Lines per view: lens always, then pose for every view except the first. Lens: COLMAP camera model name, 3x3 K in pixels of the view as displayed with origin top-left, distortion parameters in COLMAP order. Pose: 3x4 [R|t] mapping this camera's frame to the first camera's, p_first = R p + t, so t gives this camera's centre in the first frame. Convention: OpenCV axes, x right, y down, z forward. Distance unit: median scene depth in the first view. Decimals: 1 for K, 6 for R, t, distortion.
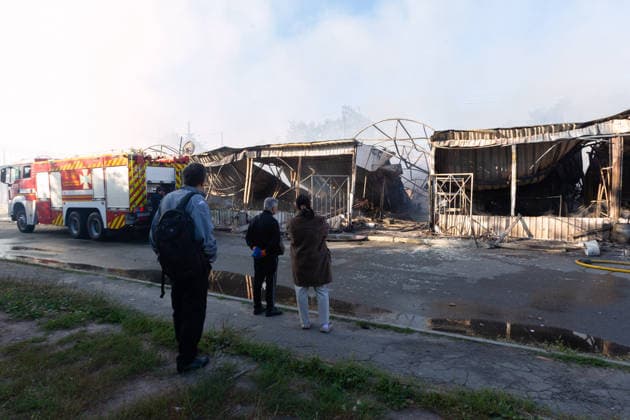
lens RADIAL K [[381.1, 0, 315.0], [0, 381.1, 210.0], [0, 0, 1]] dist [-0.002329, 0.004769]
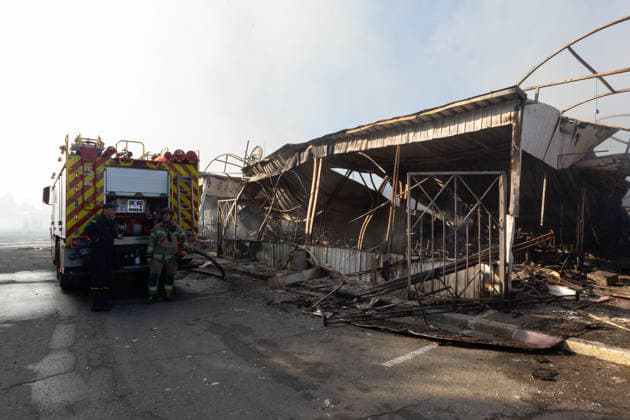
lens RADIAL K [[381.1, 0, 315.0], [0, 381.1, 210.0], [0, 0, 1]] dist [-0.002329, 0.004769]
pose [[0.930554, -0.006792, -0.366093, 0.051776], [-0.019837, 0.997424, -0.068927, -0.016735], [0.365618, 0.071402, 0.928022, 0.554385]]
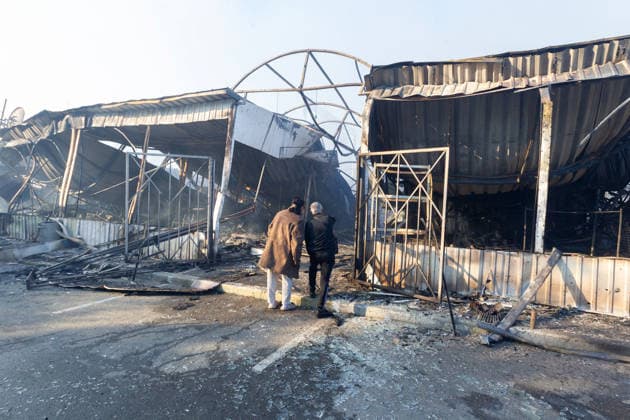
lens RADIAL K [[381.1, 0, 315.0], [0, 381.1, 210.0], [0, 0, 1]] dist [-0.002329, 0.004769]
pose [[0.998211, 0.031338, 0.050917, 0.206911], [-0.030331, 0.999331, -0.020414, -0.013577], [-0.051522, 0.018834, 0.998494, 0.492586]]
